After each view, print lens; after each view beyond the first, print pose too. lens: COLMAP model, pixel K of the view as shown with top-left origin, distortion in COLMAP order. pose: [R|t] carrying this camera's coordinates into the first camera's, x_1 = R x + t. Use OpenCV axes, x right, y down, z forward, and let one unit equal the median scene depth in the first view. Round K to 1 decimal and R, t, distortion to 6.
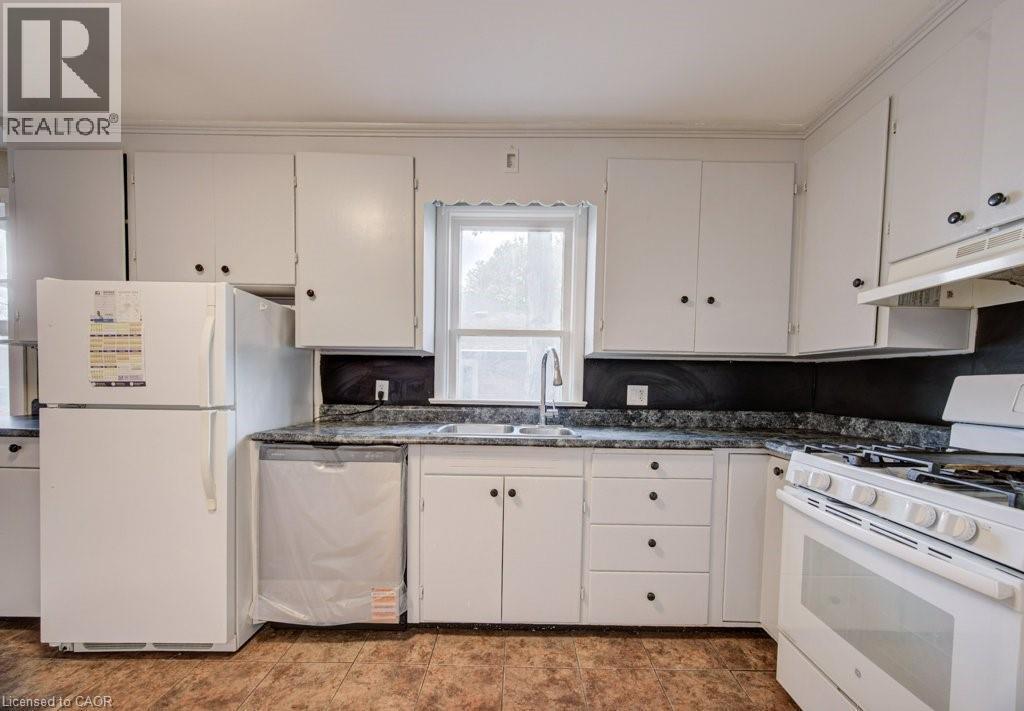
lens RADIAL K [[419.6, 0, 525.1], [0, 419.6, 400.3], [0, 0, 1]] dist [0.000830, 0.000090]
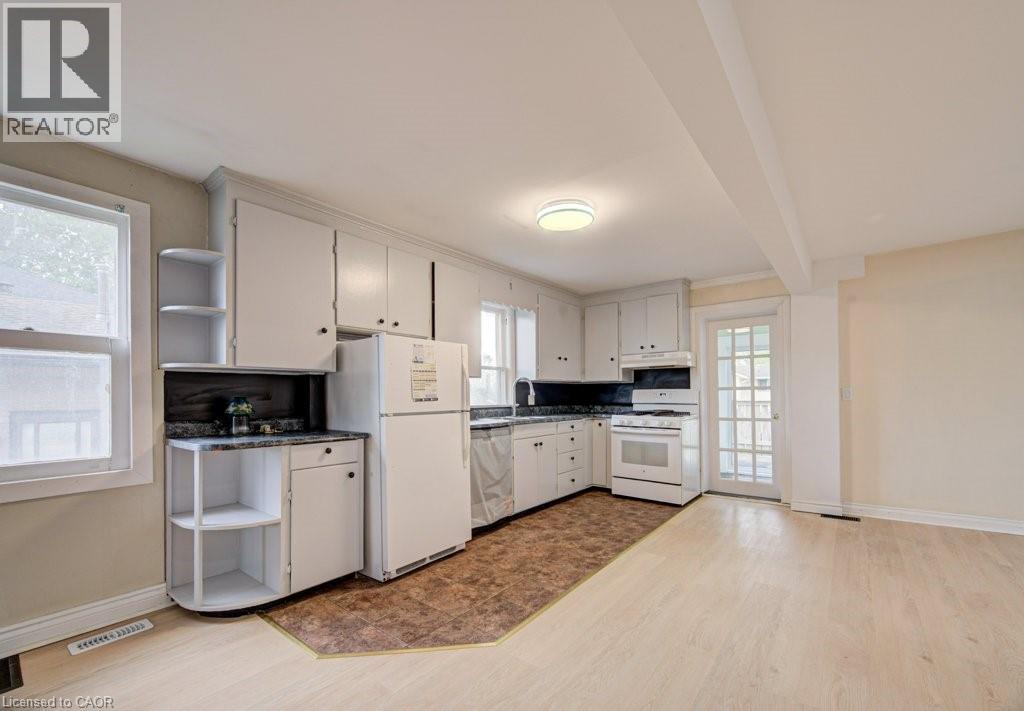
lens RADIAL K [[418.0, 0, 513.8], [0, 418.0, 393.3], [0, 0, 1]] dist [0.000703, 0.000034]
pose [[0.626674, -0.017072, 0.779094, -1.745674], [0.049572, 0.998609, -0.017992, -0.014629], [-0.777703, 0.049896, 0.626648, -0.279581]]
